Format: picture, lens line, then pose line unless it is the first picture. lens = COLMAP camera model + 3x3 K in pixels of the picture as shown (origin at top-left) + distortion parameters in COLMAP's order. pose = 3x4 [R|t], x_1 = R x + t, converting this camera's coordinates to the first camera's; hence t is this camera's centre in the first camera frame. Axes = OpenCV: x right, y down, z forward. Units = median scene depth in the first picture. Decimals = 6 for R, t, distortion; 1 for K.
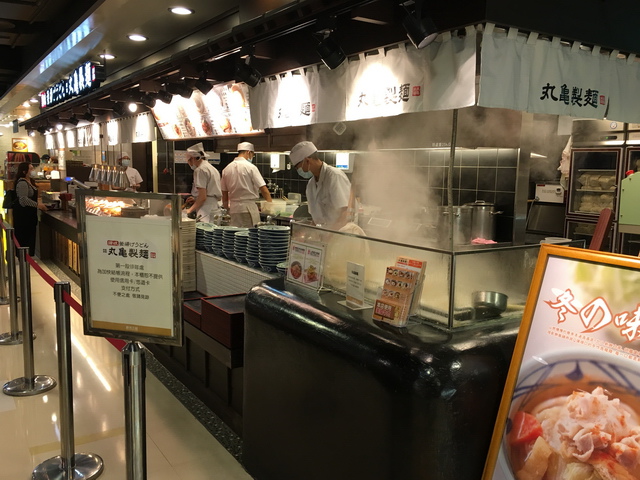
lens RADIAL K [[598.1, 0, 320.1], [0, 598.1, 239.6], [0, 0, 1]] dist [0.058893, 0.000000]
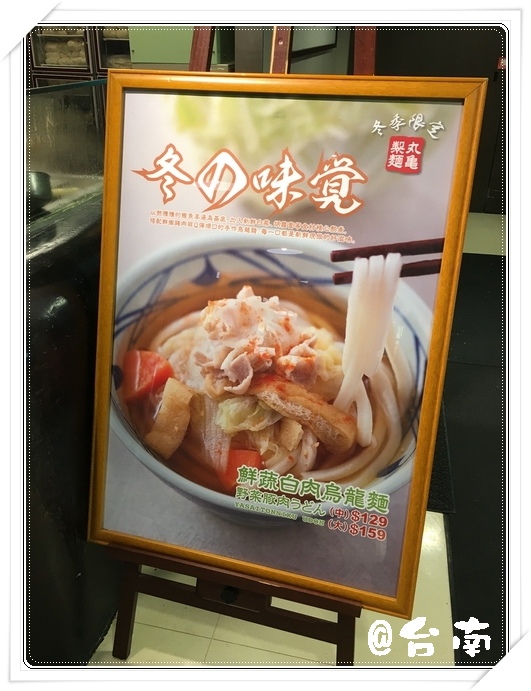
lens RADIAL K [[621.9, 0, 267.1], [0, 621.9, 337.2], [0, 0, 1]] dist [0.032693, -0.012160]
pose [[0.714447, -0.304302, 0.630053, 0.021135], [0.081194, 0.930447, 0.357317, 0.047484], [-0.694963, -0.204127, 0.689462, 0.474010]]
